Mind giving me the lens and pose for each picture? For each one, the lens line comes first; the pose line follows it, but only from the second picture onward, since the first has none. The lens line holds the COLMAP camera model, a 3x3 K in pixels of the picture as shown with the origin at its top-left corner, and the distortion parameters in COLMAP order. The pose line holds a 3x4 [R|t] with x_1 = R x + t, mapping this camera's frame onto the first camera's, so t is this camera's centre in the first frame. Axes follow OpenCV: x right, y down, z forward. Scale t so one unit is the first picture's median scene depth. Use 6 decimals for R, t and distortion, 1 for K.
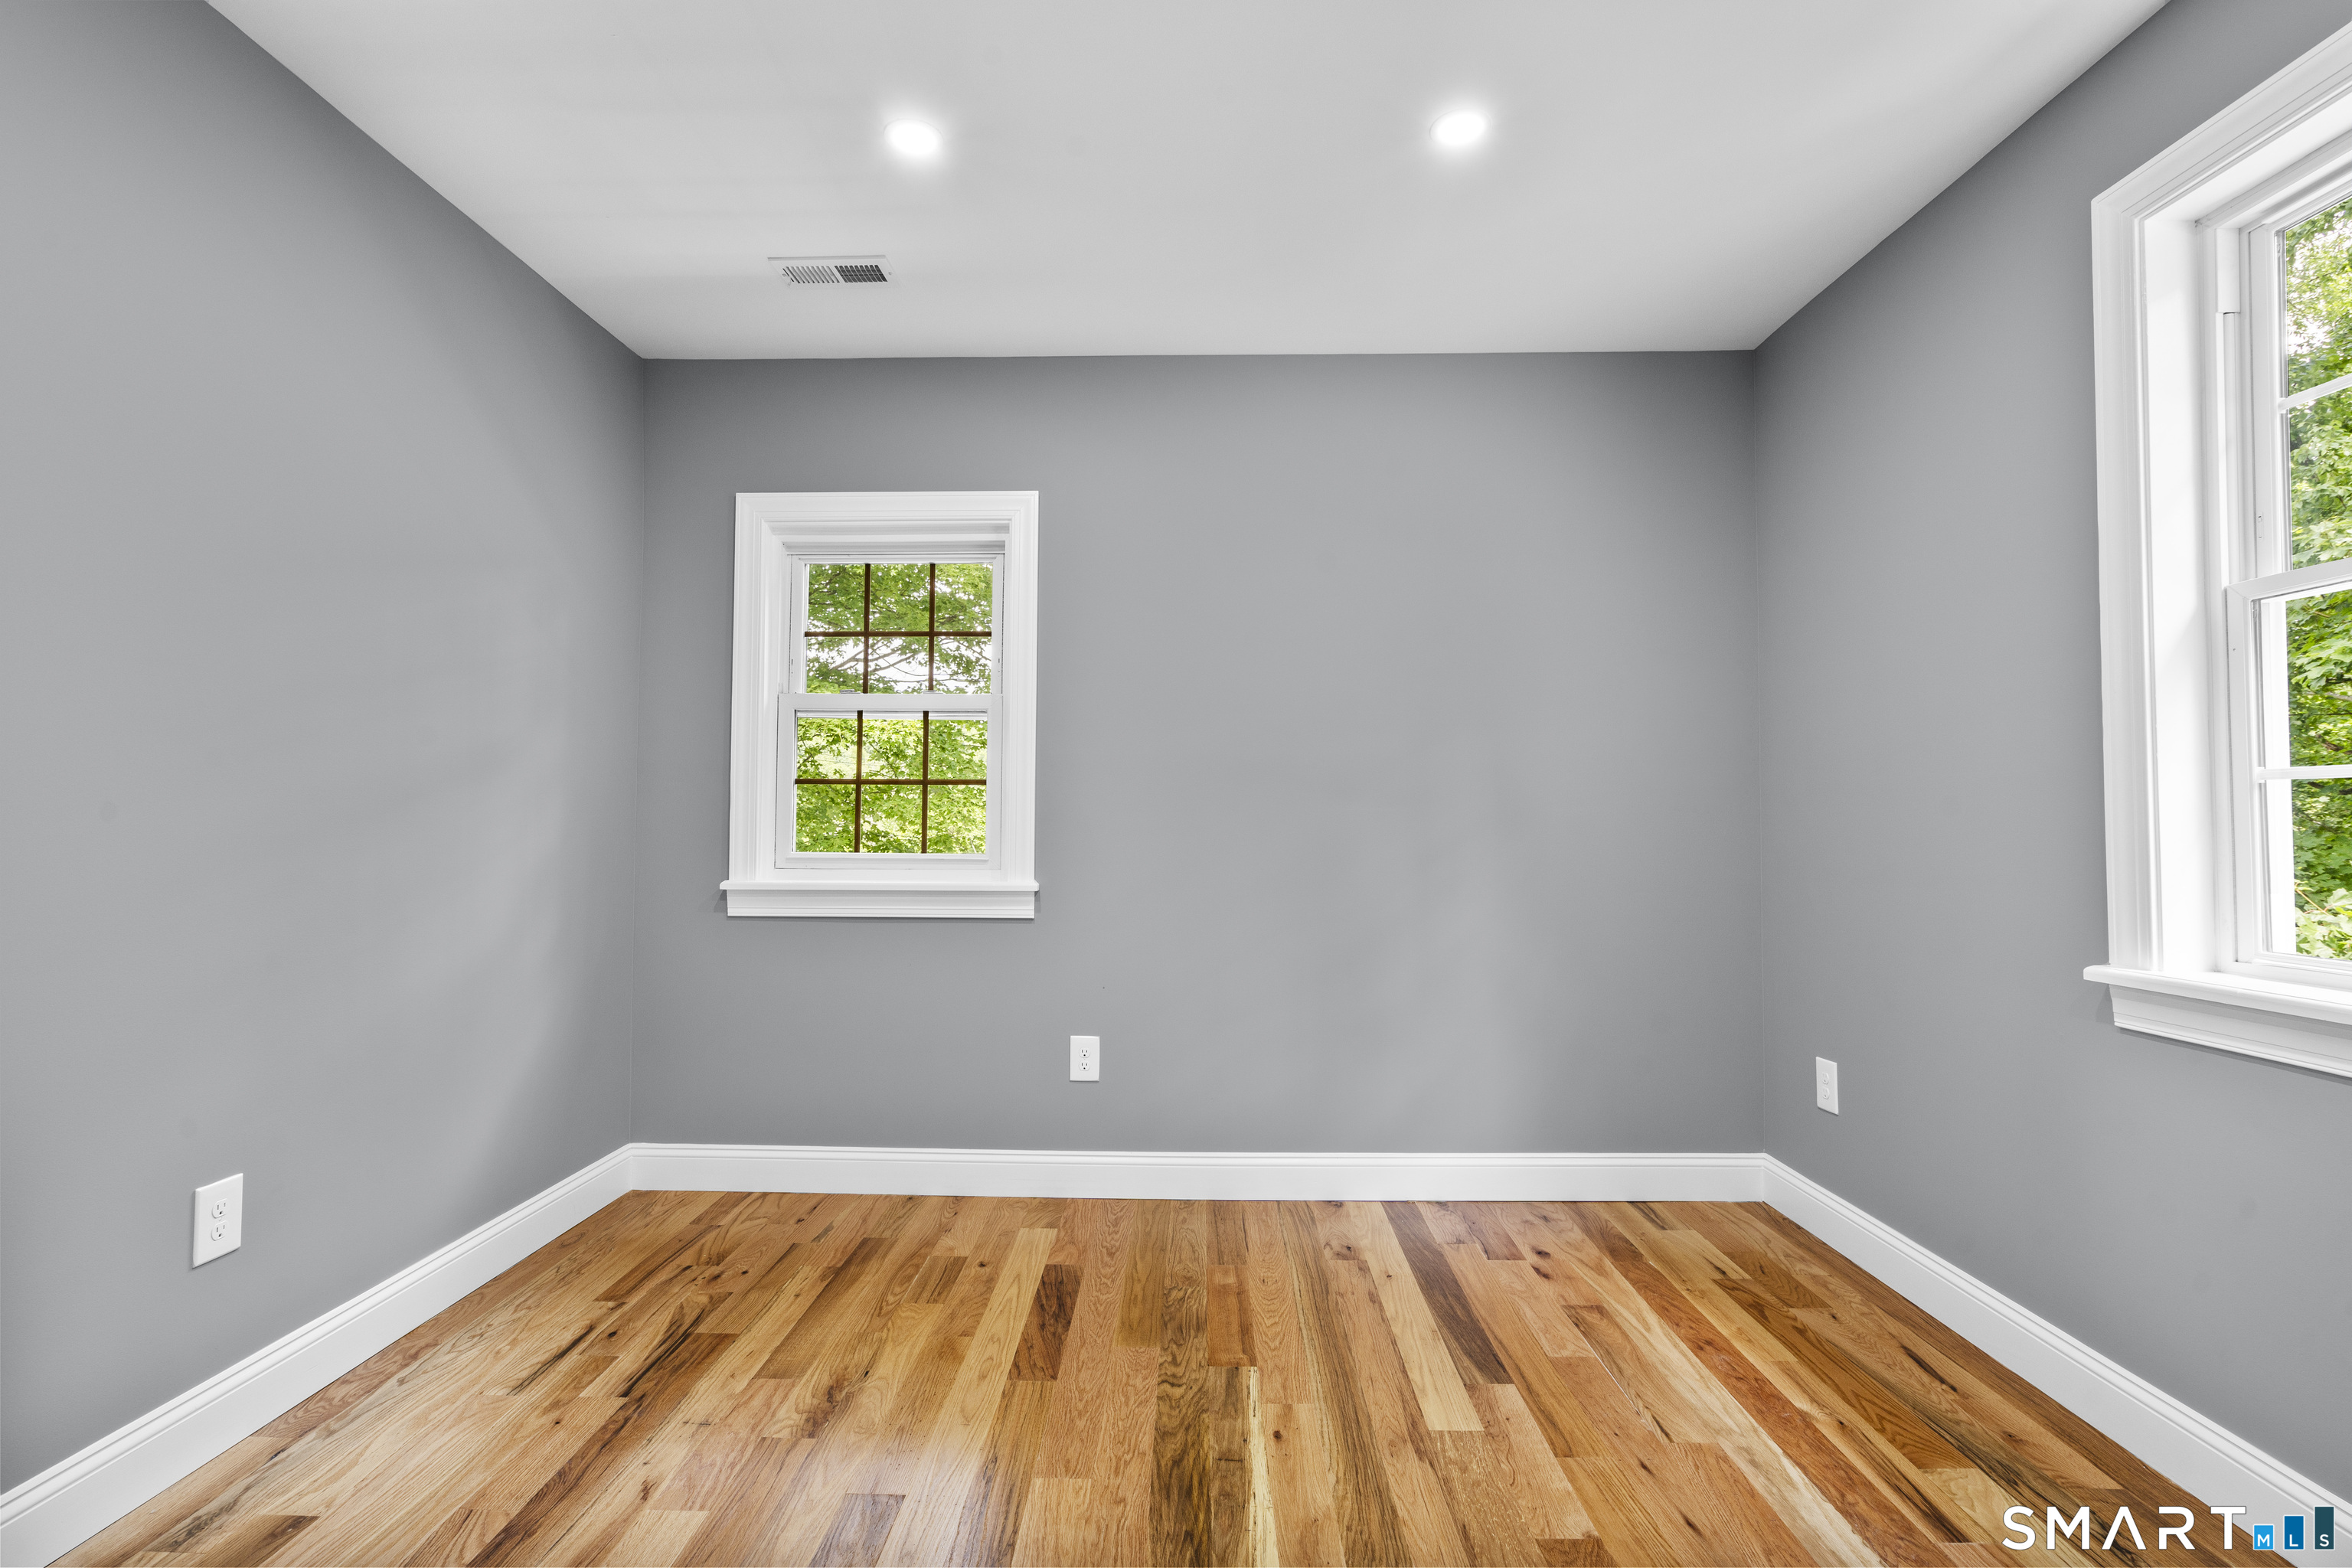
lens RADIAL K [[1061.2, 0, 1168.9], [0, 1061.2, 789.3], [0, 0, 1]] dist [-0.005846, 0.002729]
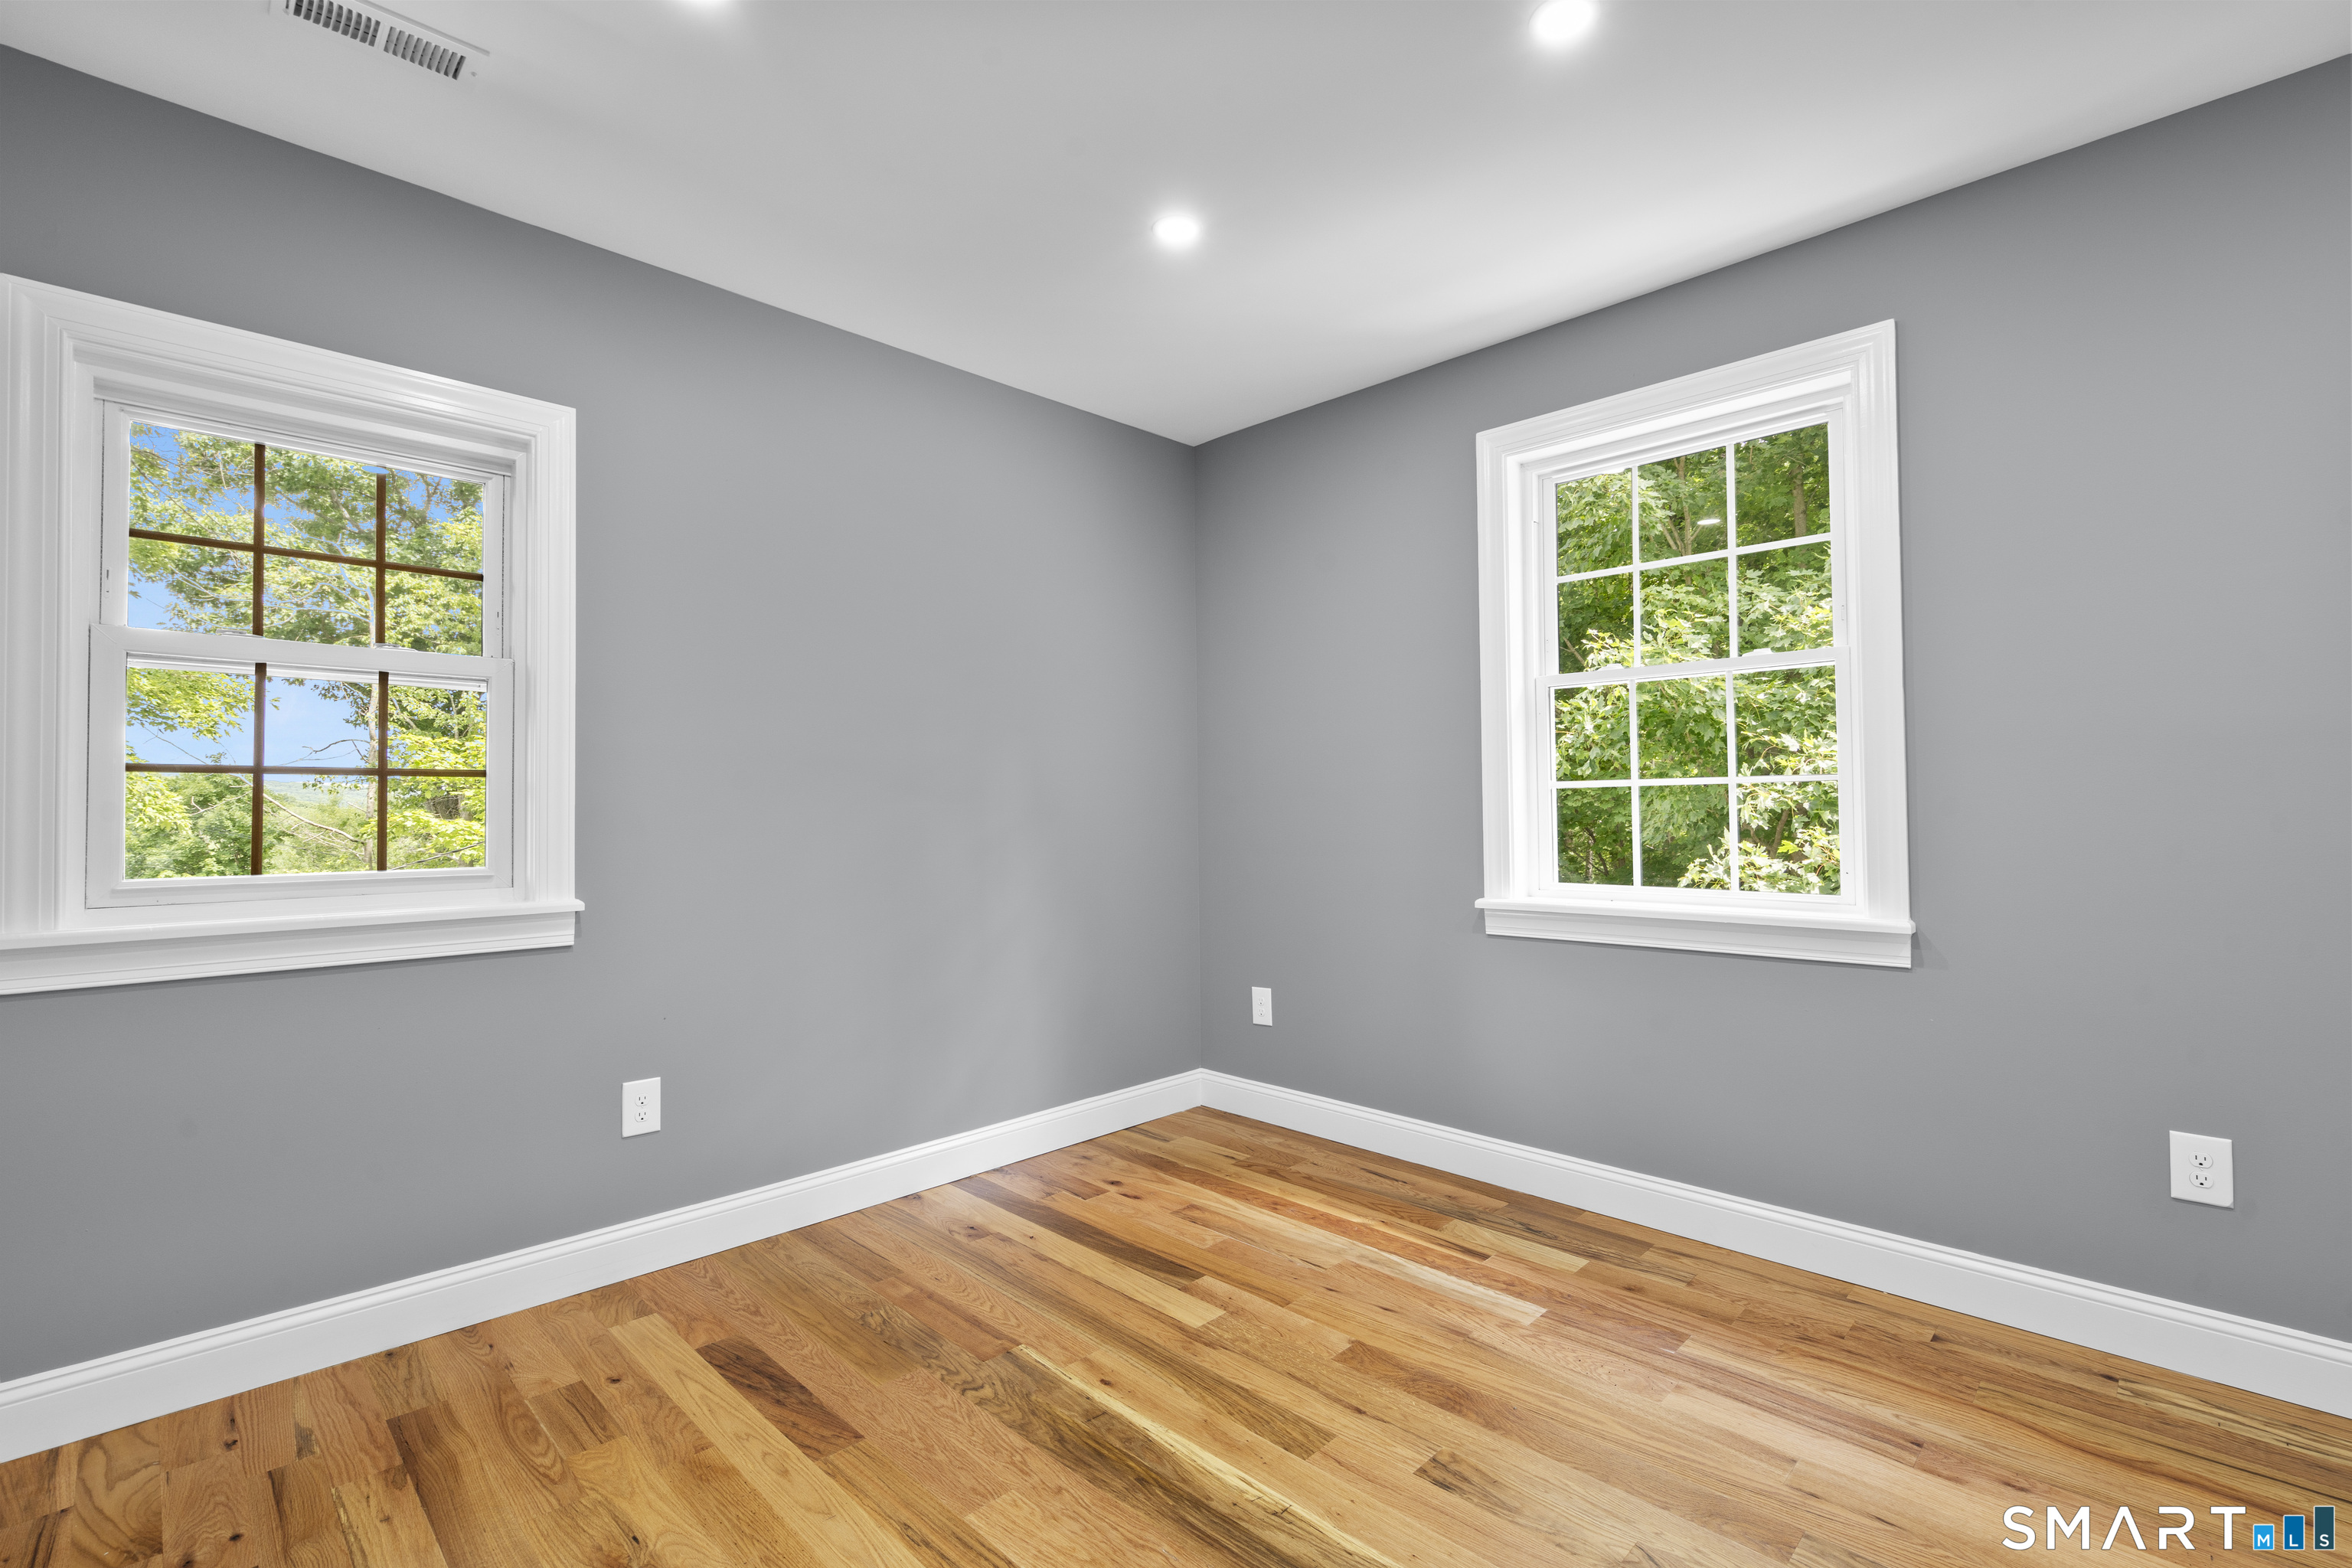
lens RADIAL K [[1061.2, 0, 1179.4], [0, 1061.2, 783.6], [0, 0, 1]] dist [-0.005846, 0.002729]
pose [[0.684500, 0.008859, 0.728959, -0.498076], [-0.011127, 0.999937, -0.001704, -0.004463], [-0.728928, -0.006945, 0.684555, 0.155795]]
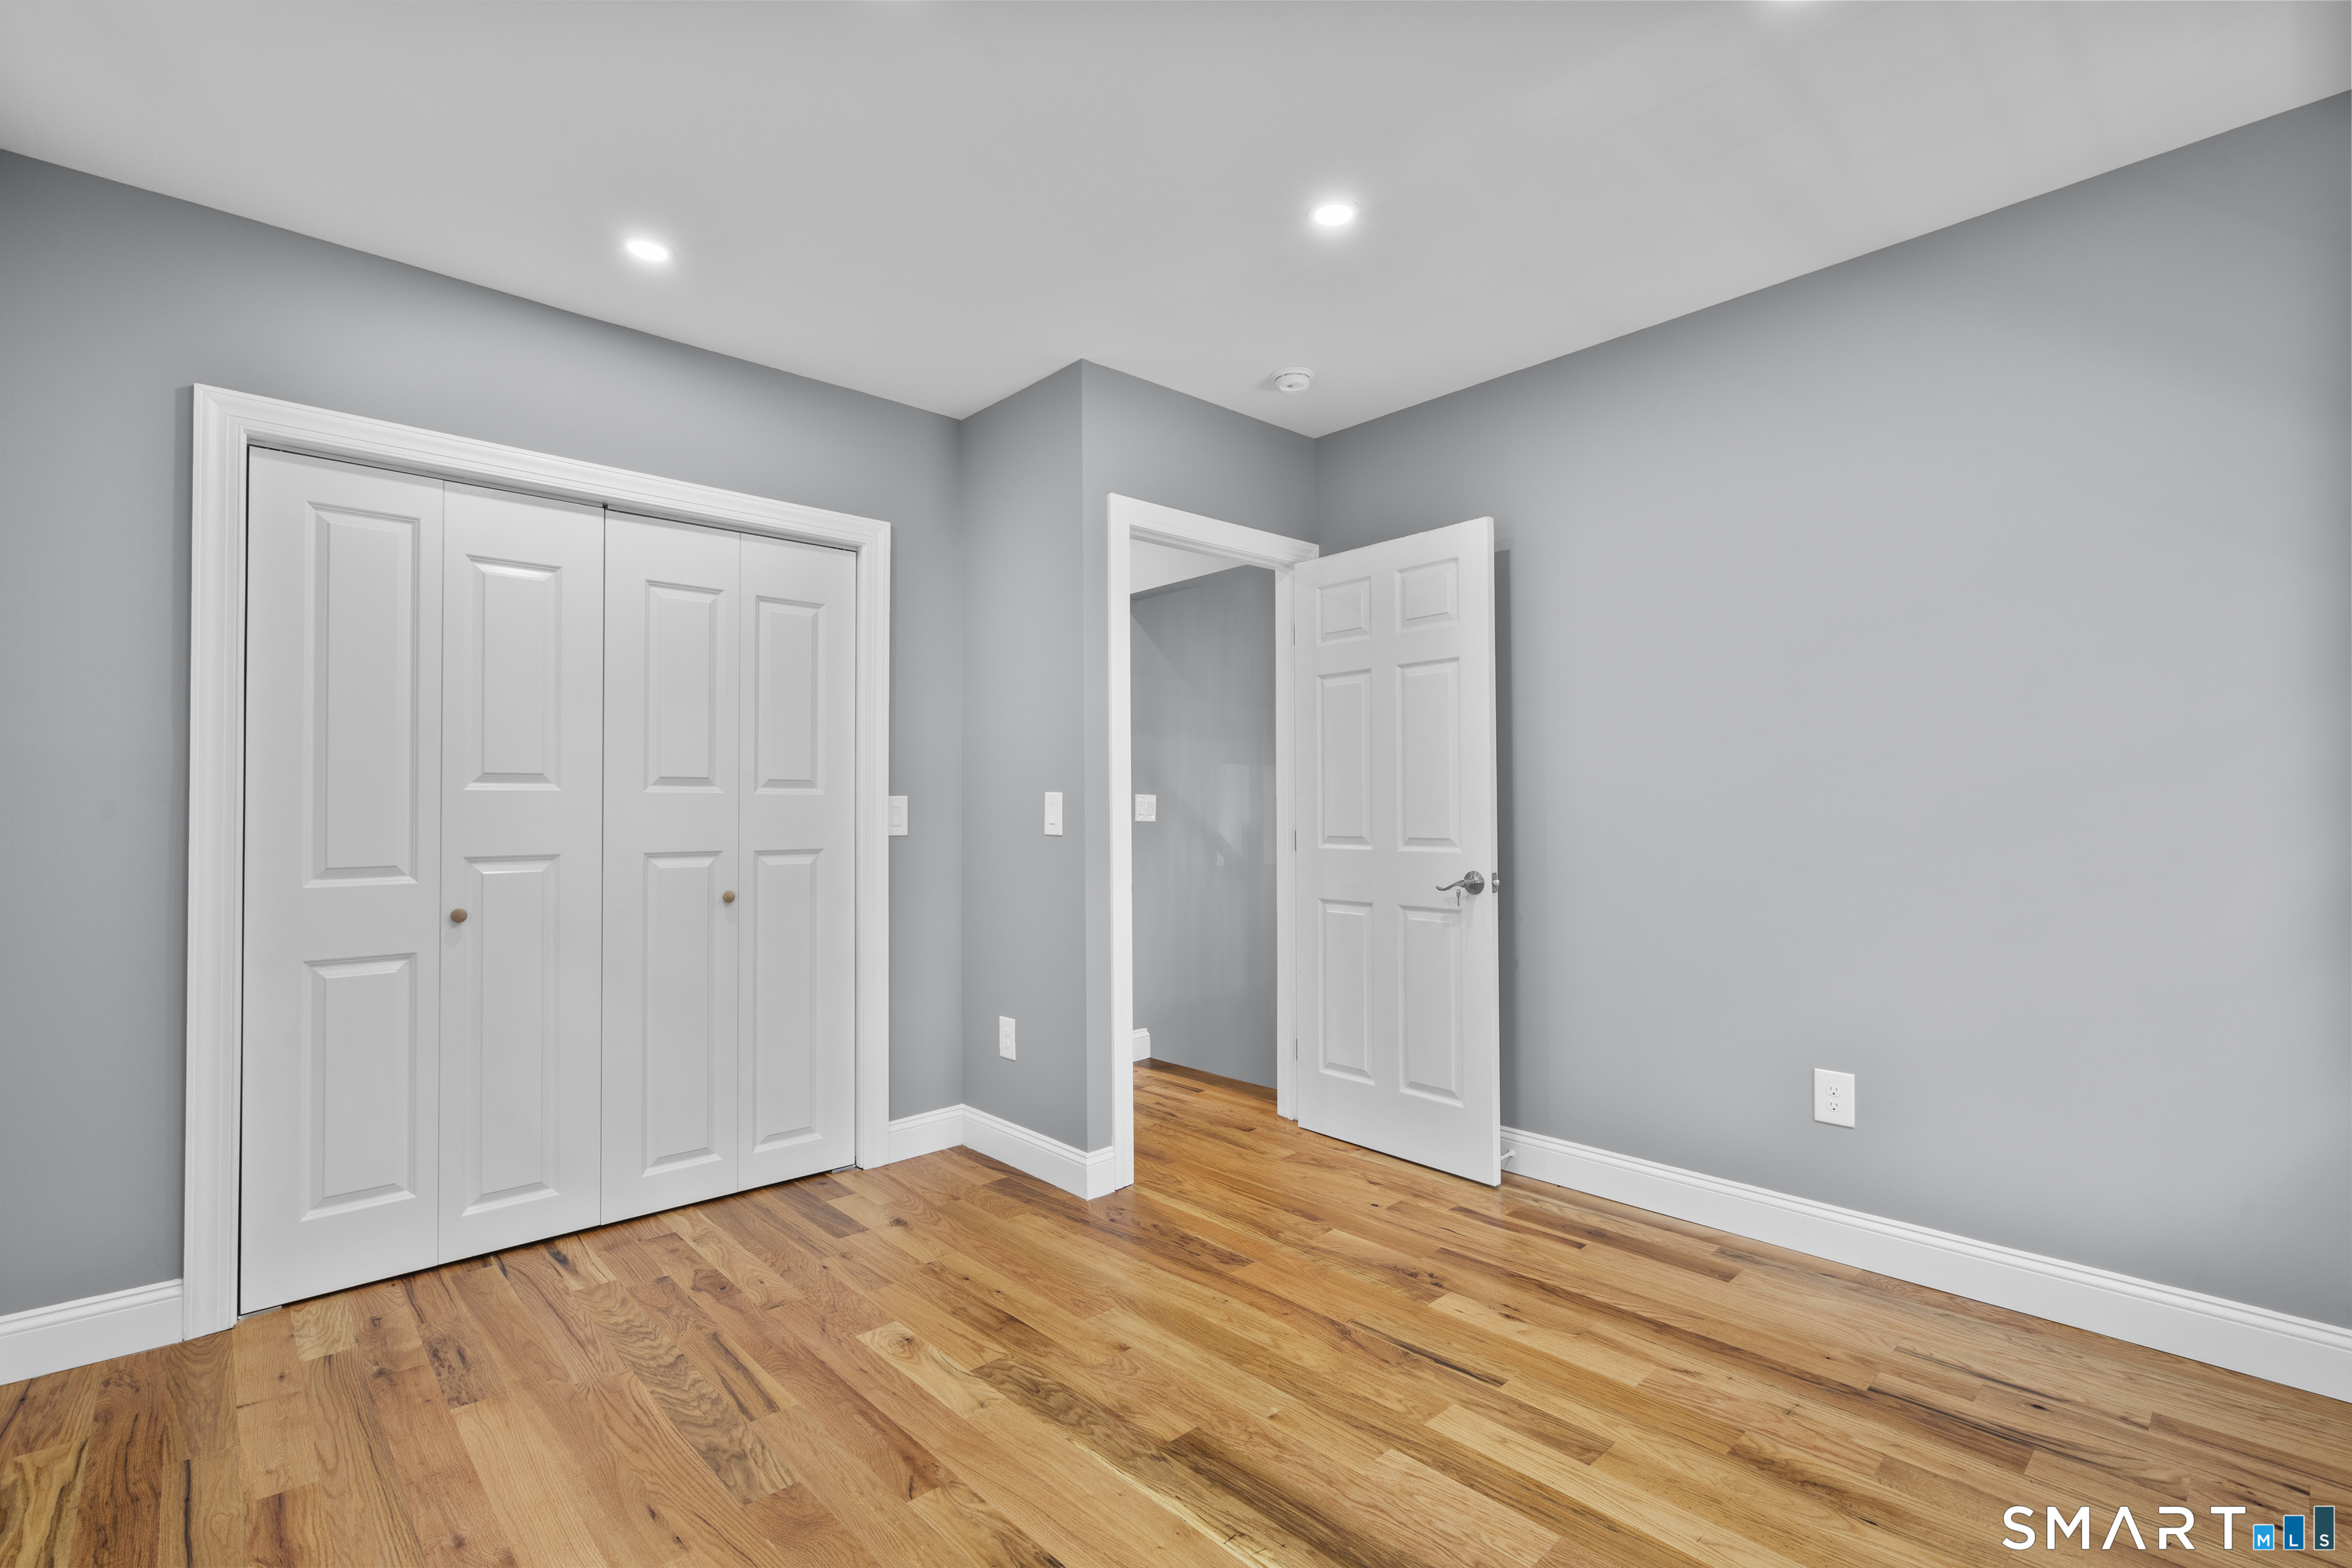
lens RADIAL K [[1061.2, 0, 1177.8], [0, 1061.2, 791.3], [0, 0, 1]] dist [-0.005846, 0.002729]
pose [[-0.716187, -0.011932, -0.697807, 0.553238], [0.023799, 0.998855, -0.041506, 0.021240], [0.697503, -0.046333, -0.715082, 1.052001]]
